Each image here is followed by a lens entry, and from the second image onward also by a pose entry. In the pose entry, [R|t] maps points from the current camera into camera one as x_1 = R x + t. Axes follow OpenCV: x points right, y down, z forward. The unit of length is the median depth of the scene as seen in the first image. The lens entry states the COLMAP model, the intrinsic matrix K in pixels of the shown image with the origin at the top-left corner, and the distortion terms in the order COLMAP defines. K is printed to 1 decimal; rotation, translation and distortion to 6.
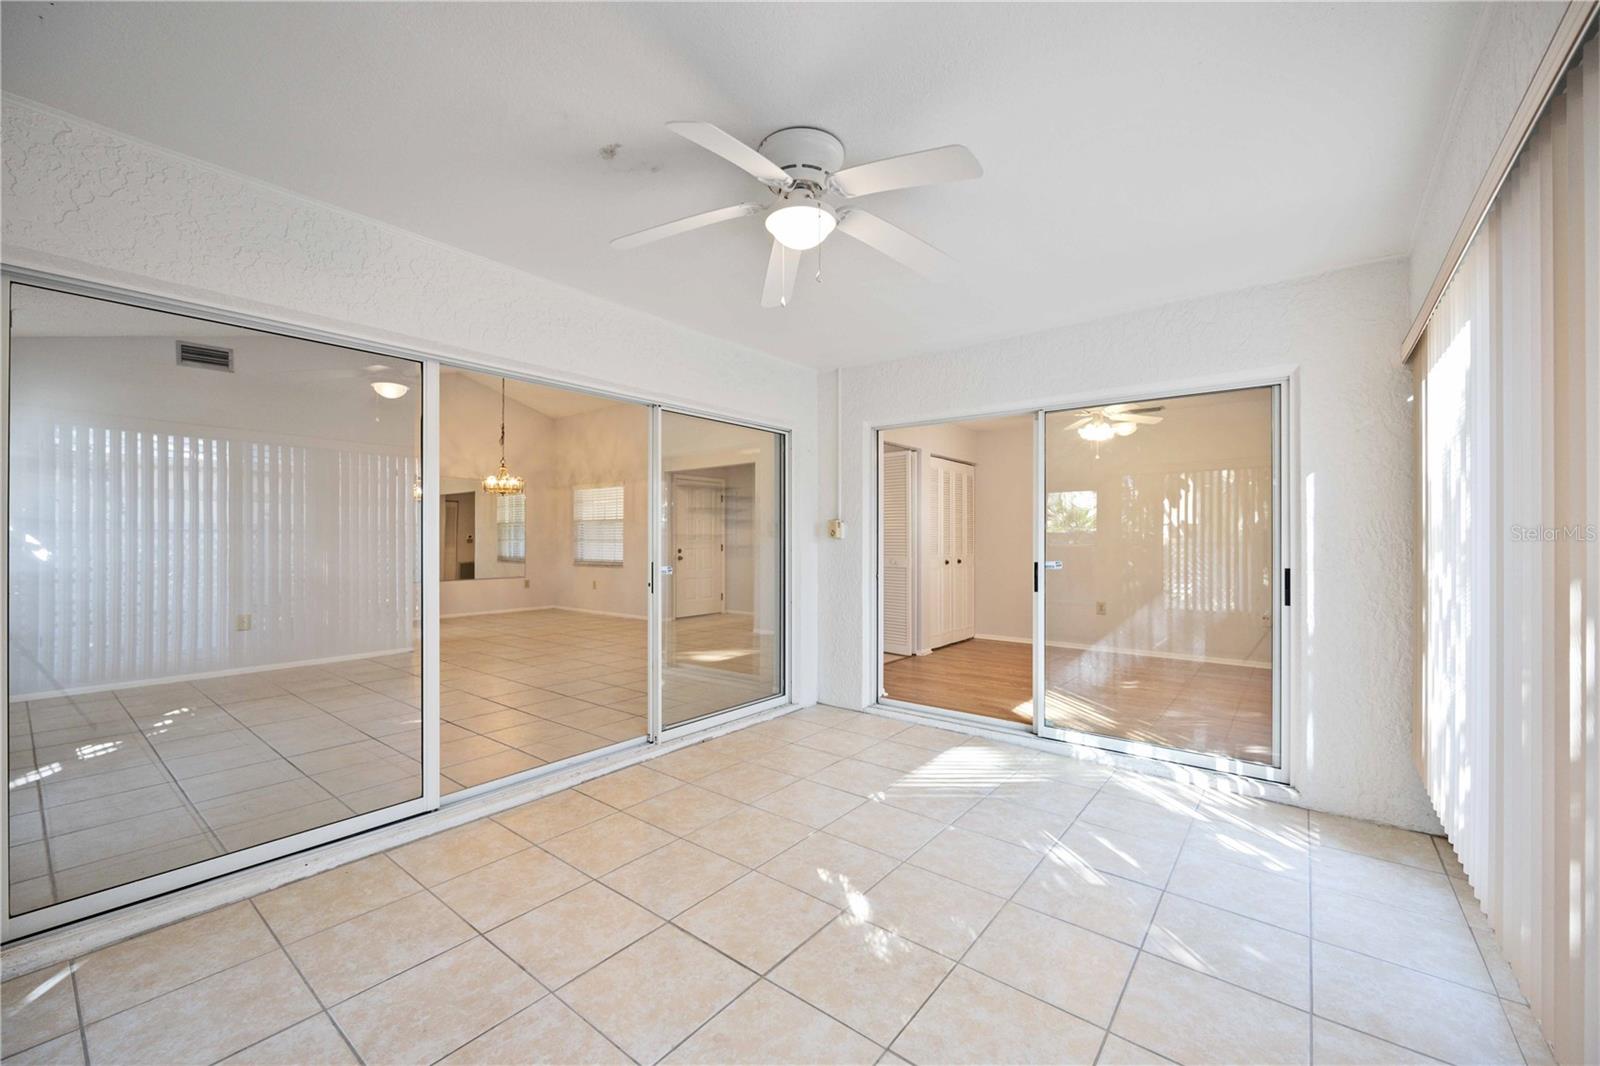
lens RADIAL K [[636.8, 0, 800.0], [0, 636.8, 533.0], [0, 0, 1]] dist [-0.001232, -0.000089]
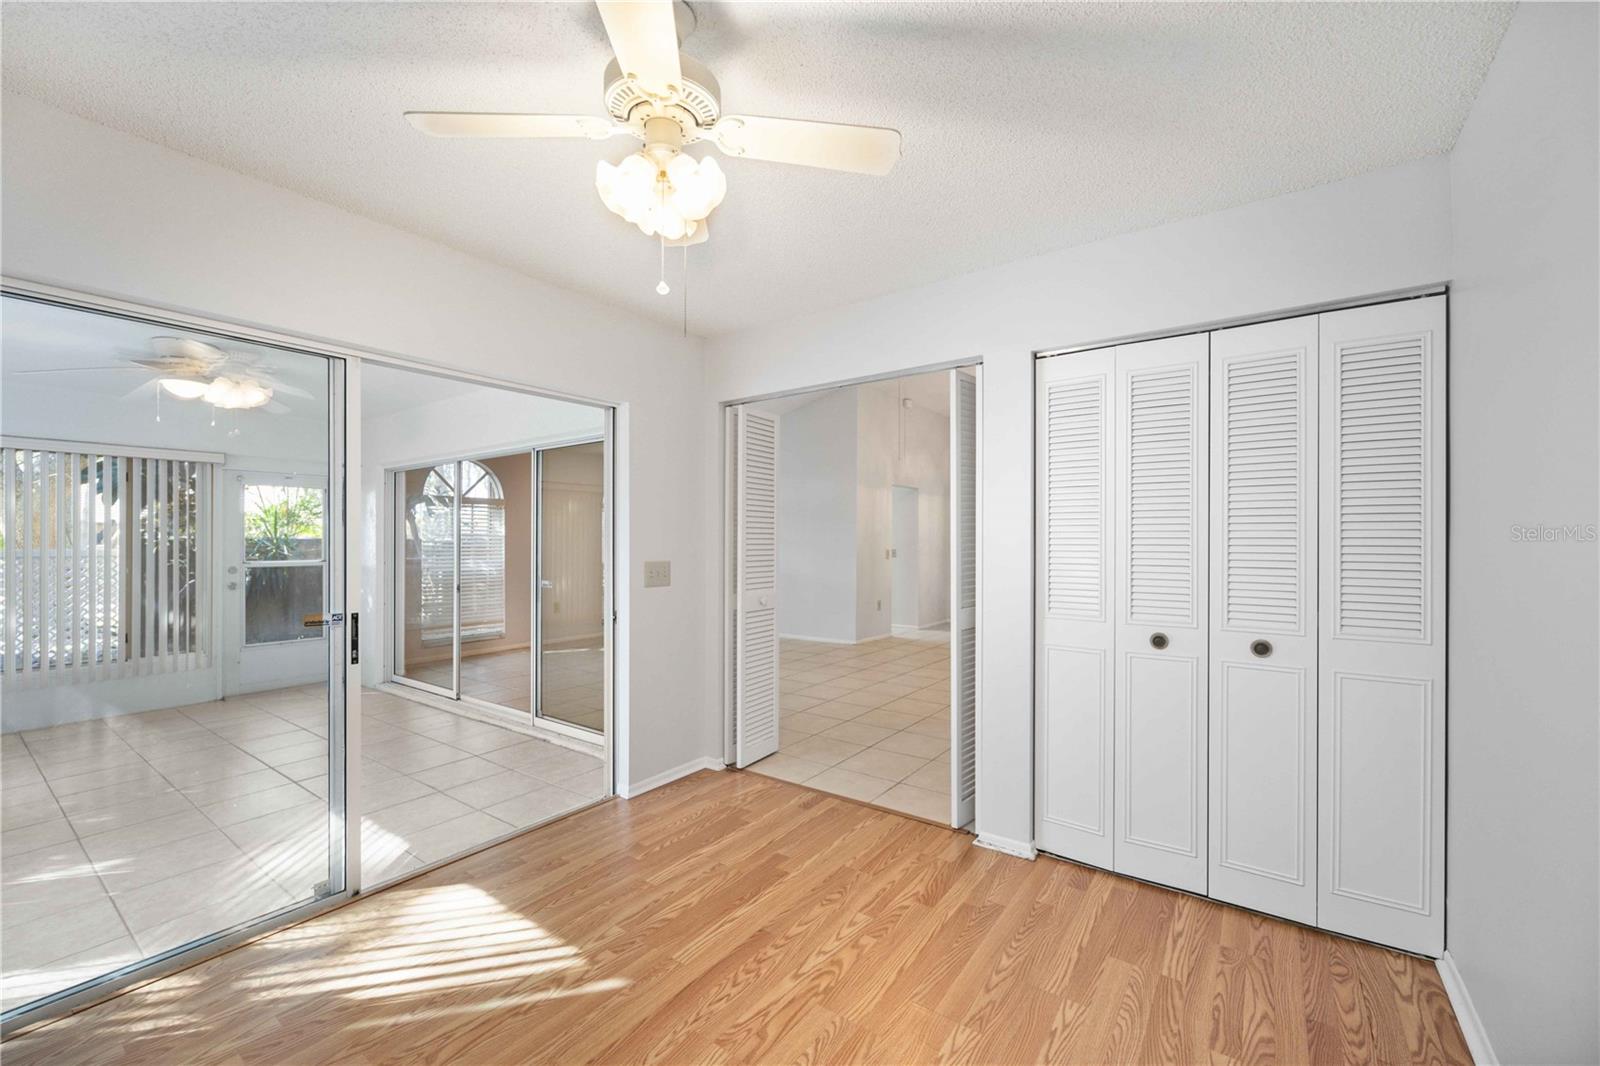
lens RADIAL K [[644.3, 0, 804.5], [0, 644.3, 540.4], [0, 0, 1]] dist [-0.000446, 0.000254]
pose [[0.048990, -0.000531, -0.998799, 0.612994], [0.008651, 0.999963, -0.000108, -0.009510], [0.998762, -0.008635, 0.048993, 0.864318]]
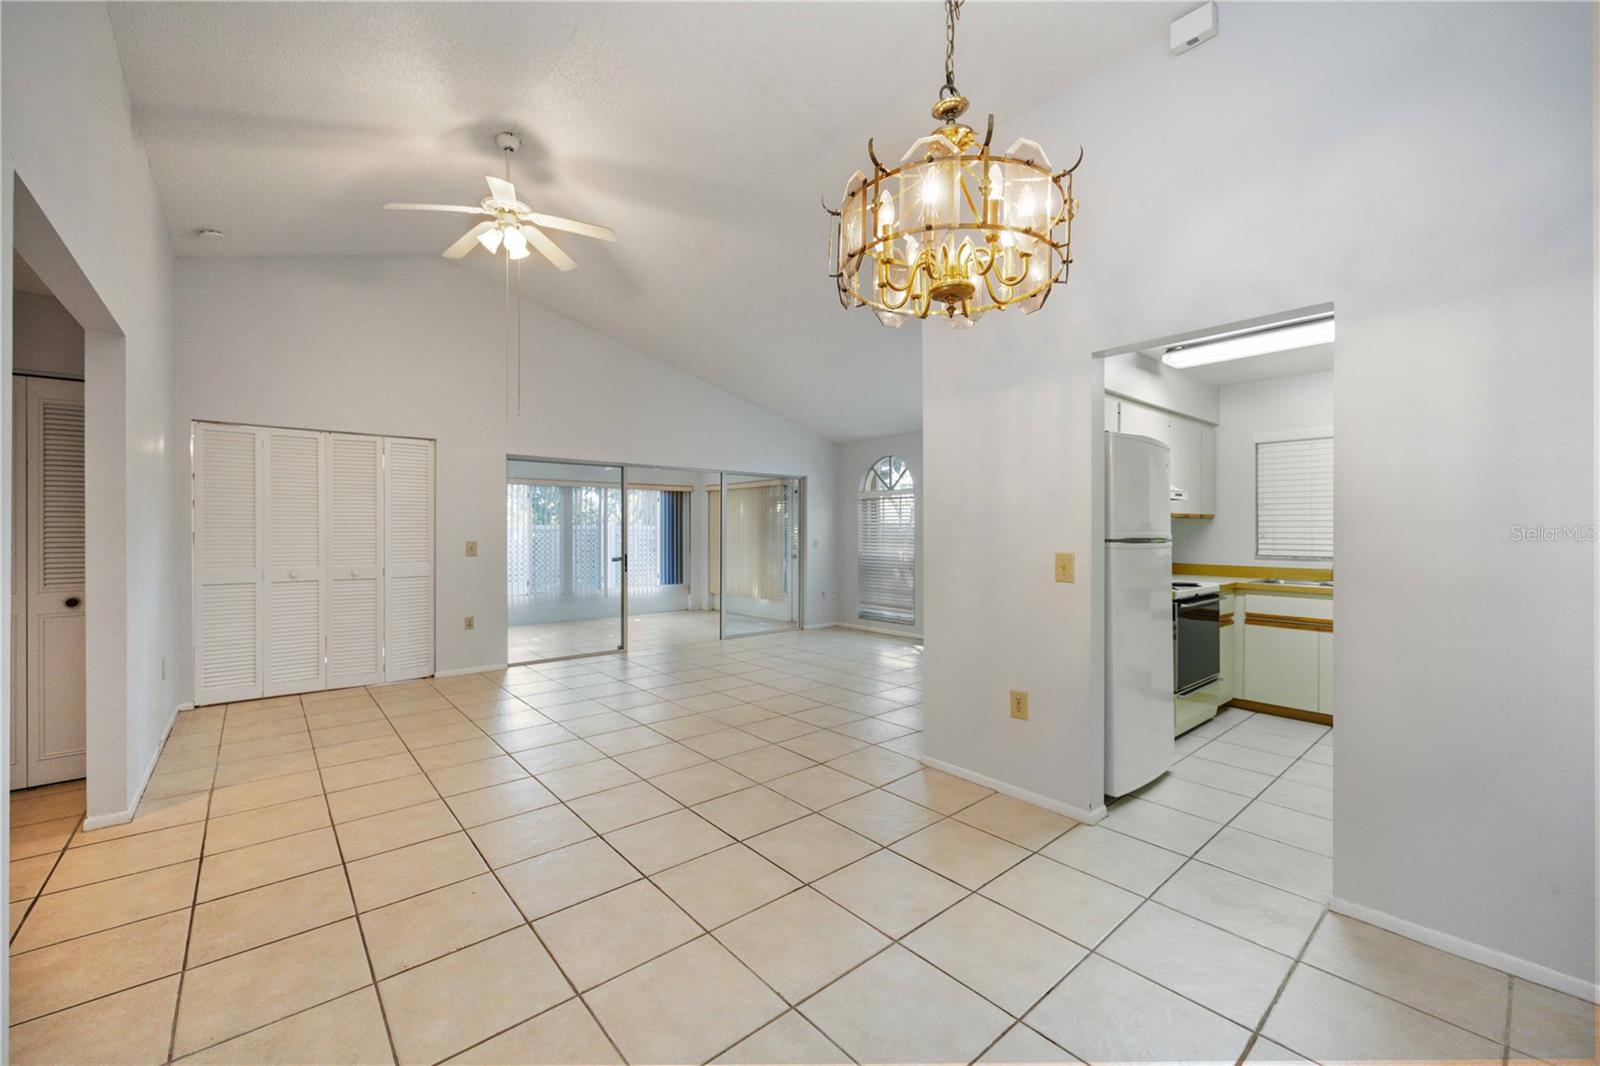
lens RADIAL K [[635.6, 0, 795.8], [0, 635.6, 529.4], [0, 0, 1]] dist [0.001556, 0.000409]
pose [[-0.980419, 0.000641, 0.196923, -0.627672], [-0.001320, 0.999951, -0.009825, -0.001210], [-0.196920, -0.009892, -0.980370, 1.579134]]
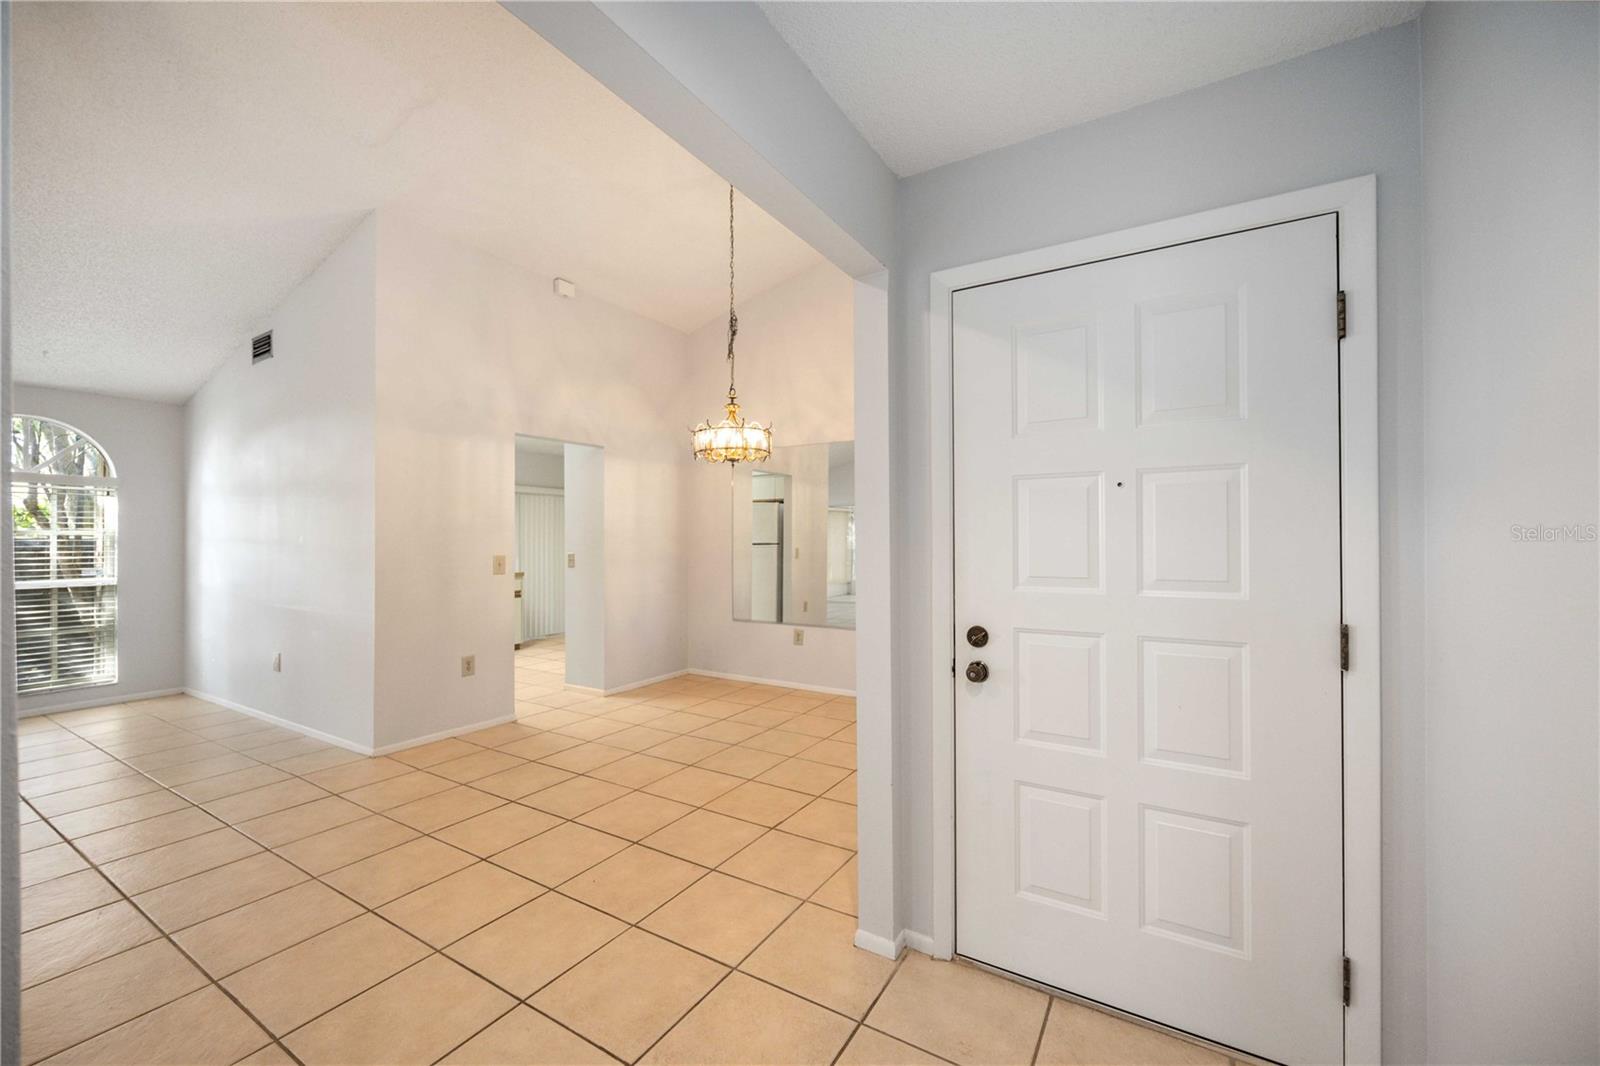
lens RADIAL K [[638.5, 0, 786.1], [0, 638.5, 532.2], [0, 0, 1]] dist [-0.002691, -0.000087]
pose [[0.109301, -0.013542, -0.993916, 0.005502], [0.013286, 0.999838, -0.012162, -0.003007], [0.993920, -0.011876, 0.109463, 1.340773]]
